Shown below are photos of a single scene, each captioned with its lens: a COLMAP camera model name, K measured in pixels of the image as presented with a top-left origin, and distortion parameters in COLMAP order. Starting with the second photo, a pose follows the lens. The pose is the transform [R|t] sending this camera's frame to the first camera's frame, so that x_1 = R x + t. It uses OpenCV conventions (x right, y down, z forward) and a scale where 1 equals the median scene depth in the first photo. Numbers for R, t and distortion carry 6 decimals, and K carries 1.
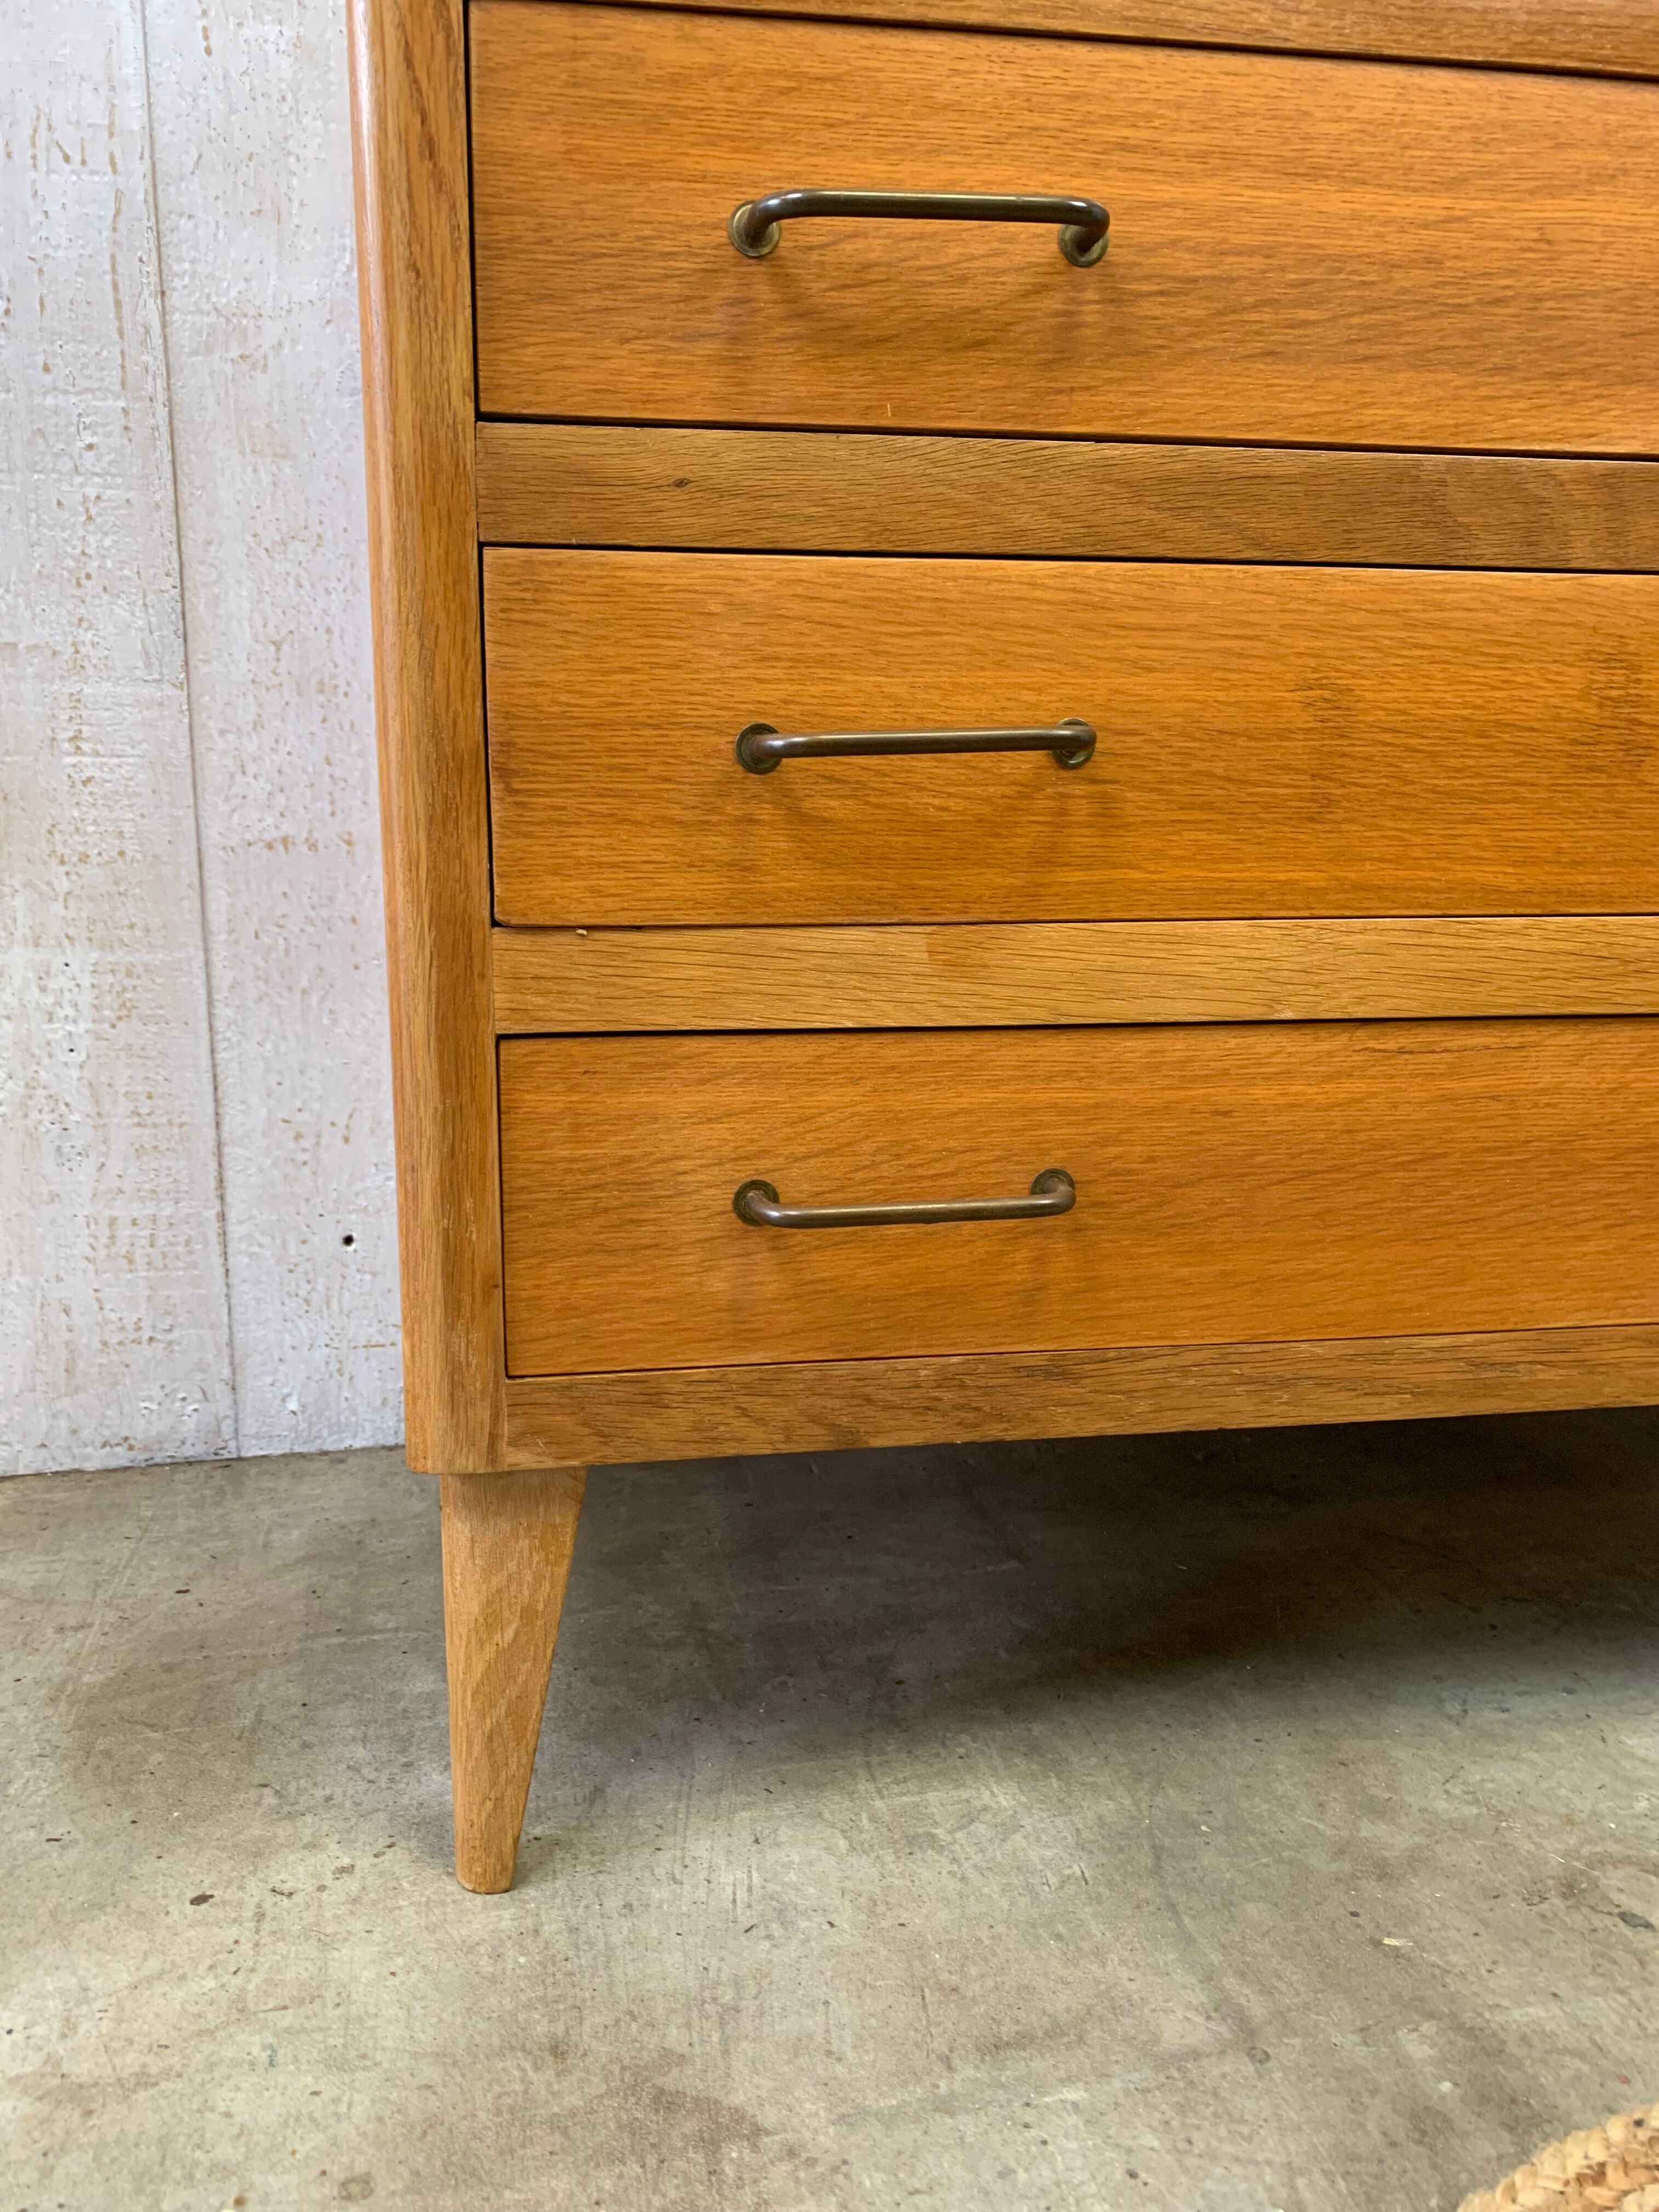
lens RADIAL K [[1706.7, 0, 797.1], [0, 1706.7, 1088.2], [0, 0, 1]] dist [0.016873, -0.016739]
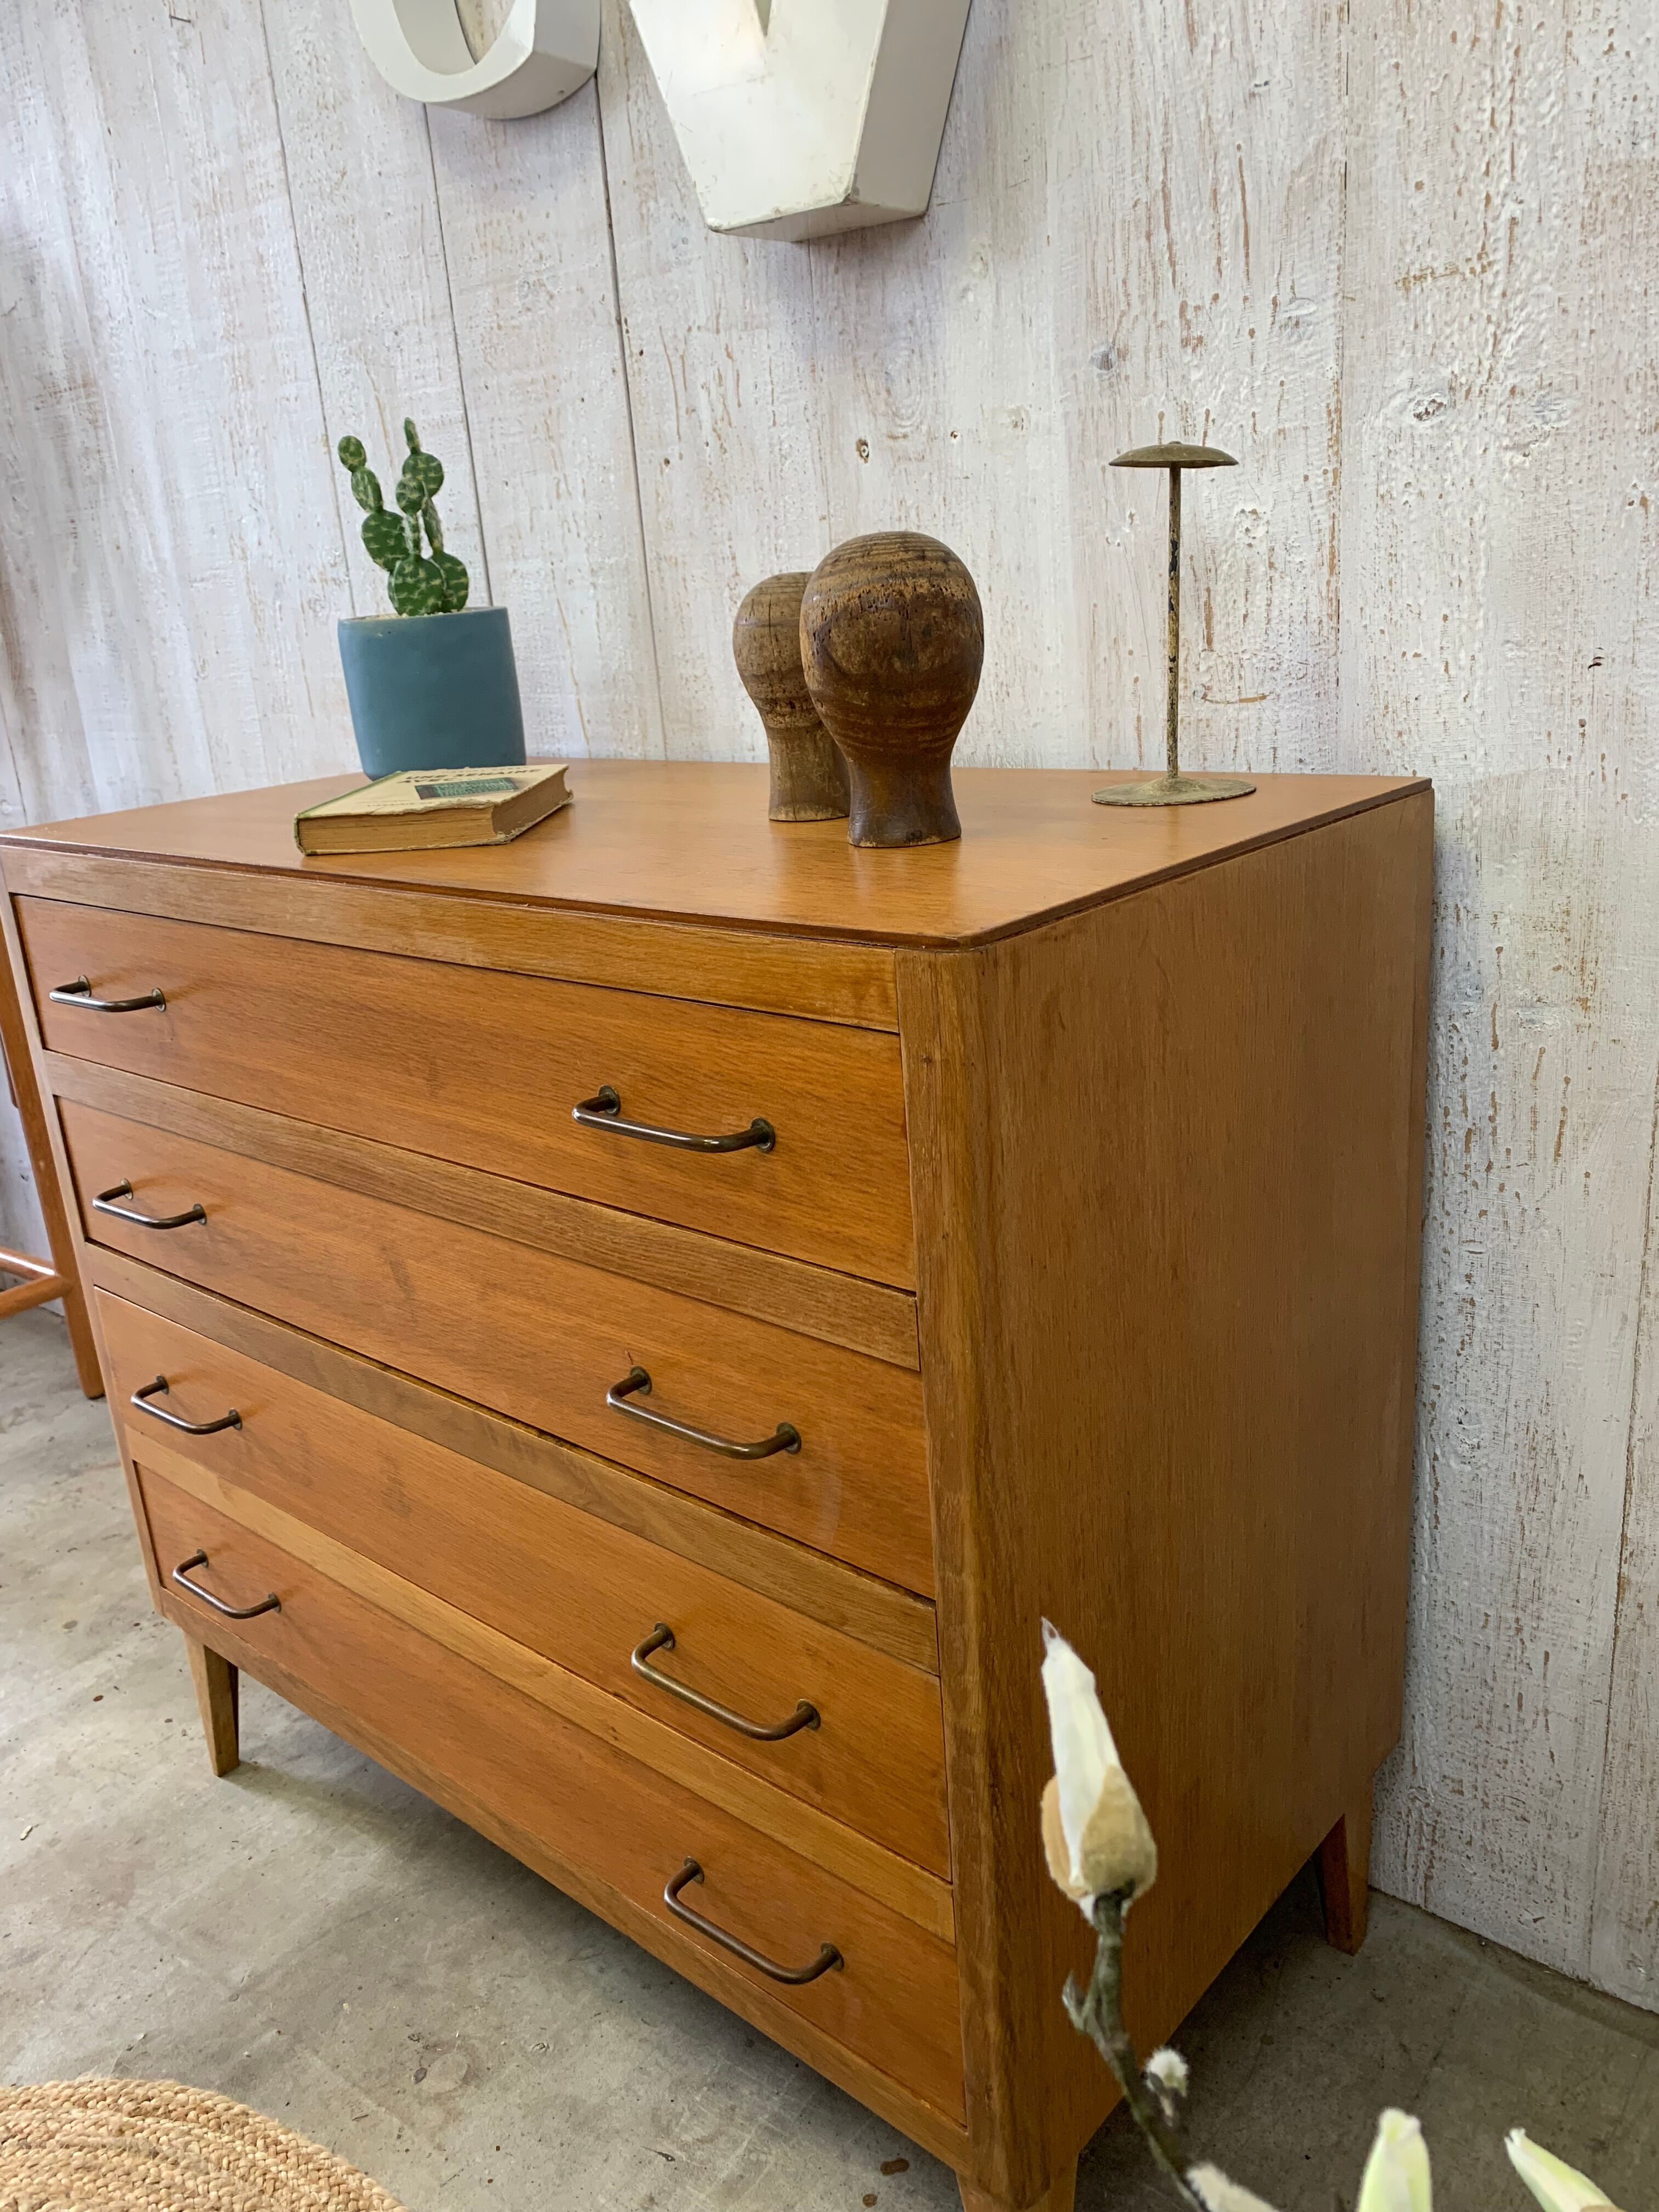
lens RADIAL K [[1706.7, 0, 790.7], [0, 1706.7, 1095.7], [0, 0, 1]] dist [0.016873, -0.016739]
pose [[0.628853, 0.180813, -0.756208, 2.046141], [-0.056869, 0.980676, 0.187192, -0.991073], [0.775441, -0.074711, 0.626984, 0.207842]]
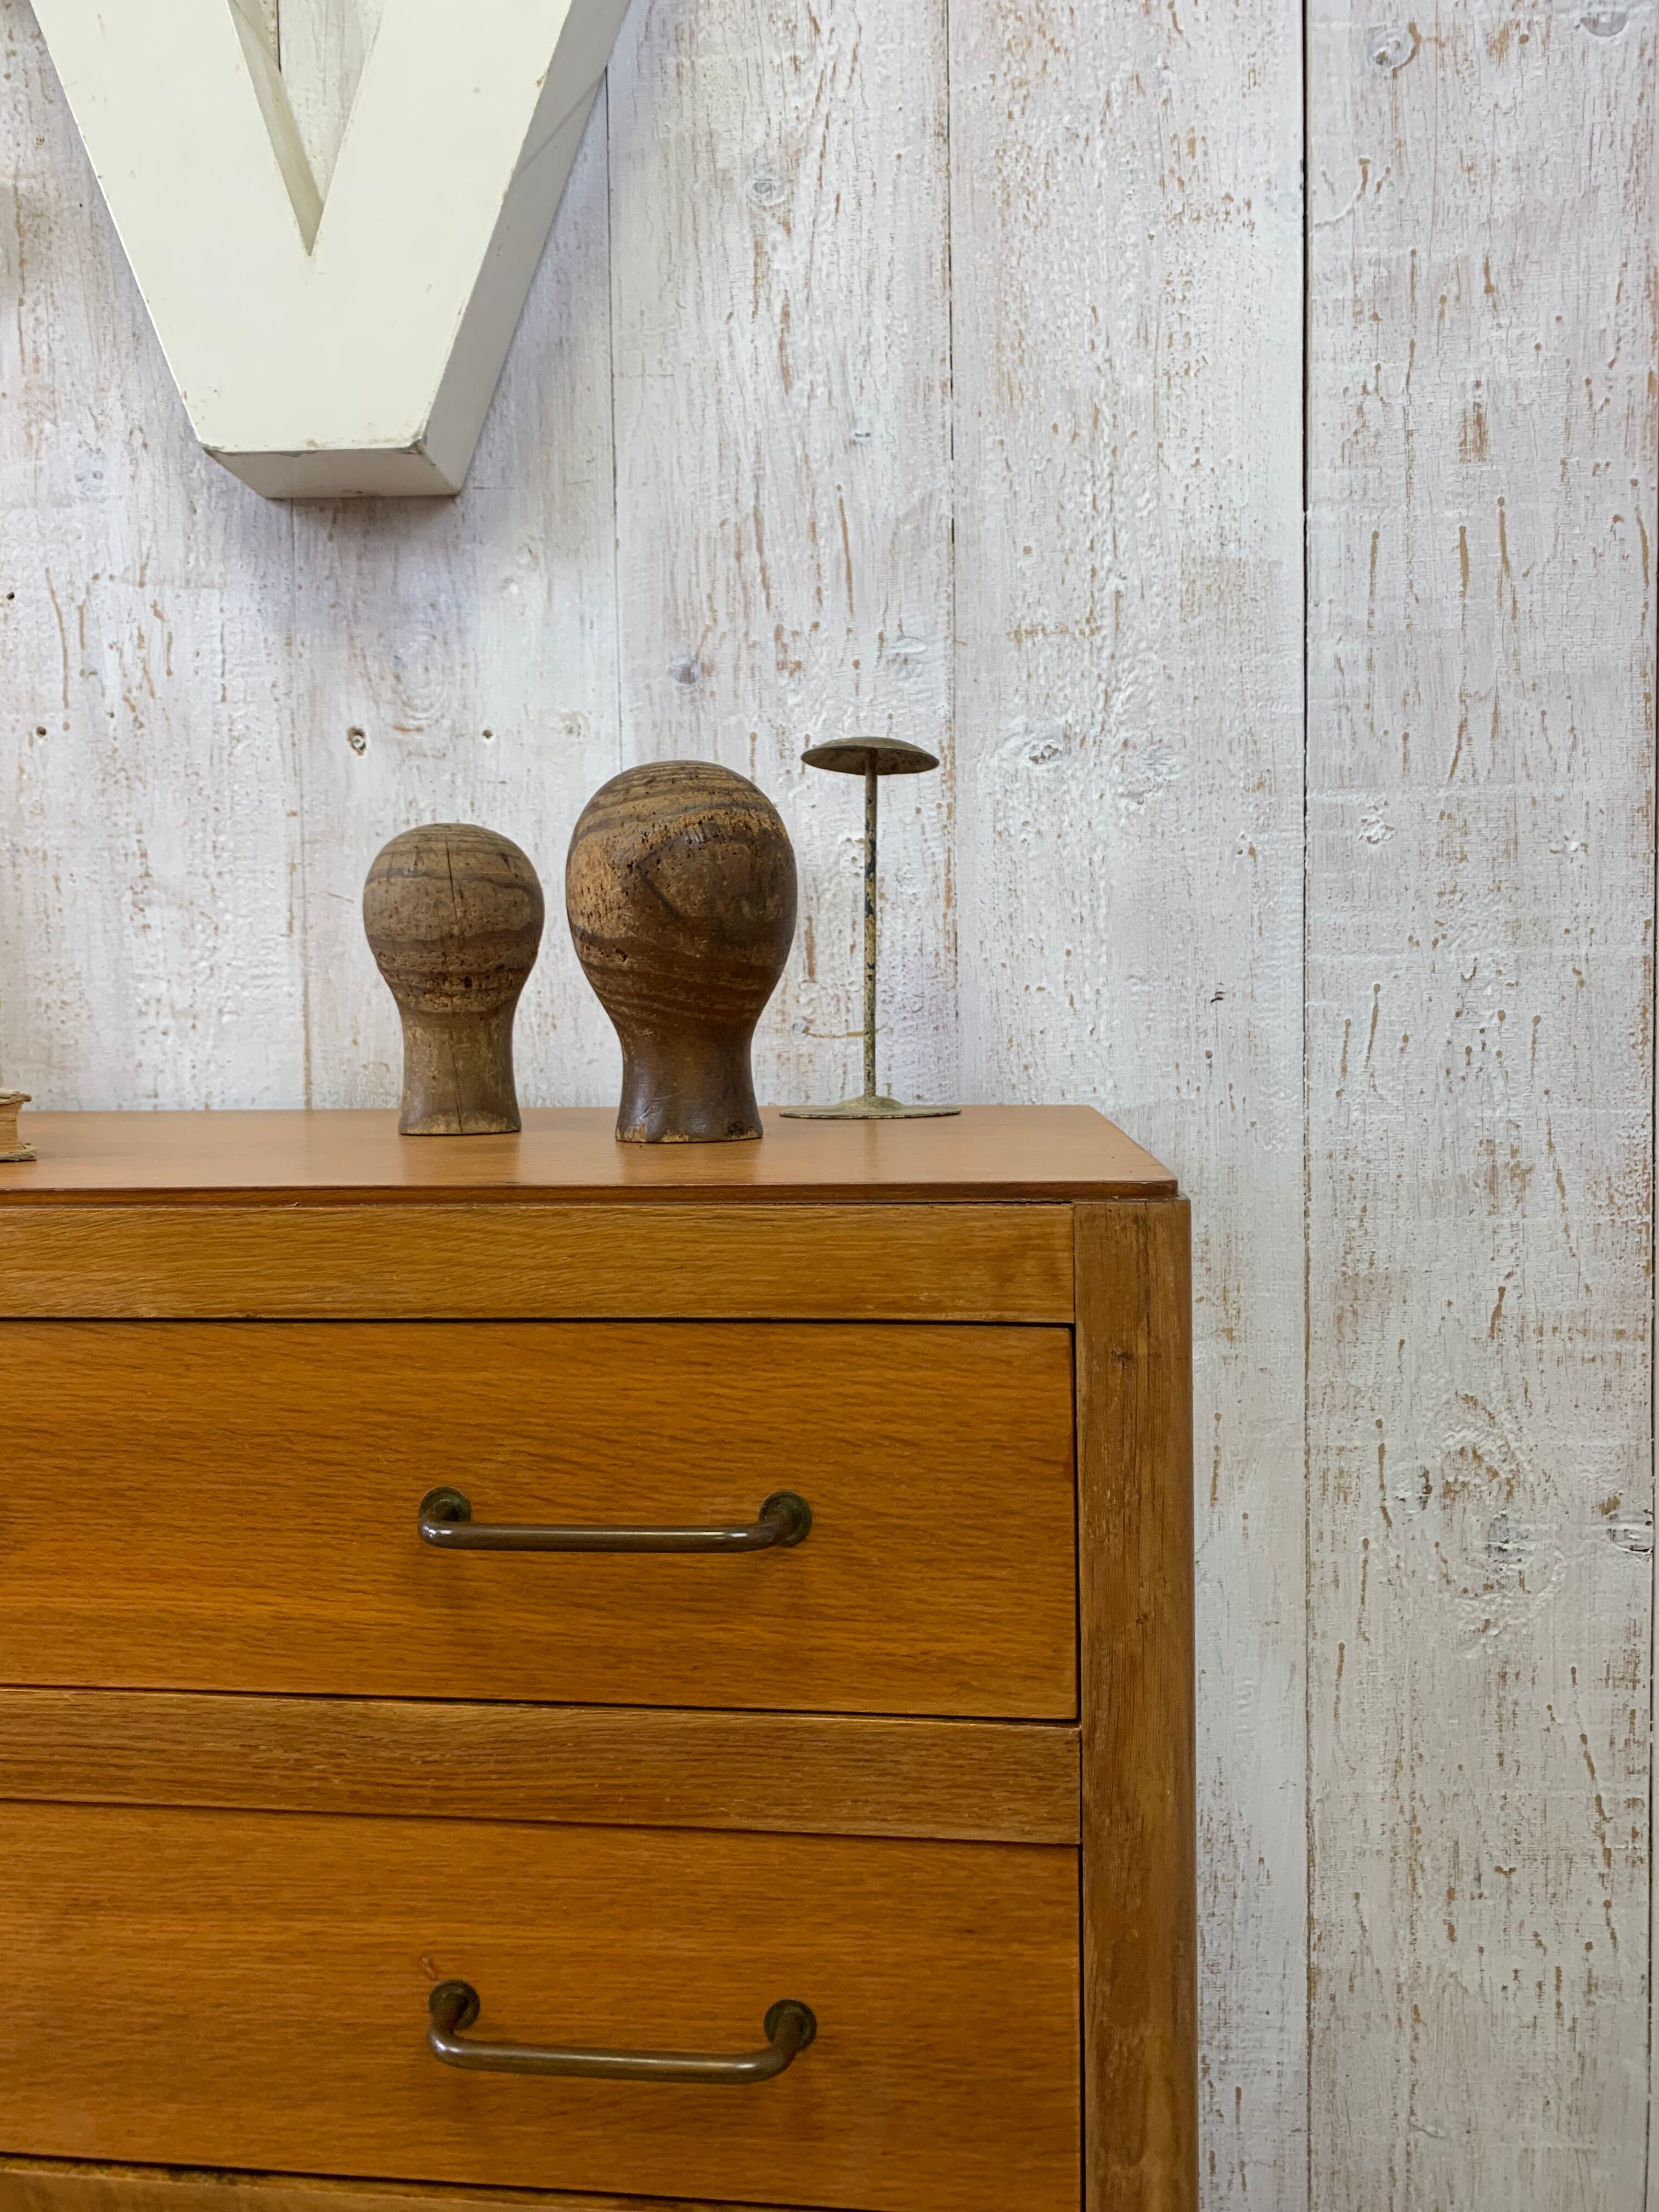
lens RADIAL K [[1706.7, 0, 801.5], [0, 1706.7, 1080.5], [0, 0, 1]] dist [0.016873, -0.016739]
pose [[0.965497, -0.007845, -0.260295, 1.295759], [-0.028228, 0.990504, -0.134556, -0.821795], [0.258879, 0.137260, 0.956107, 0.151326]]
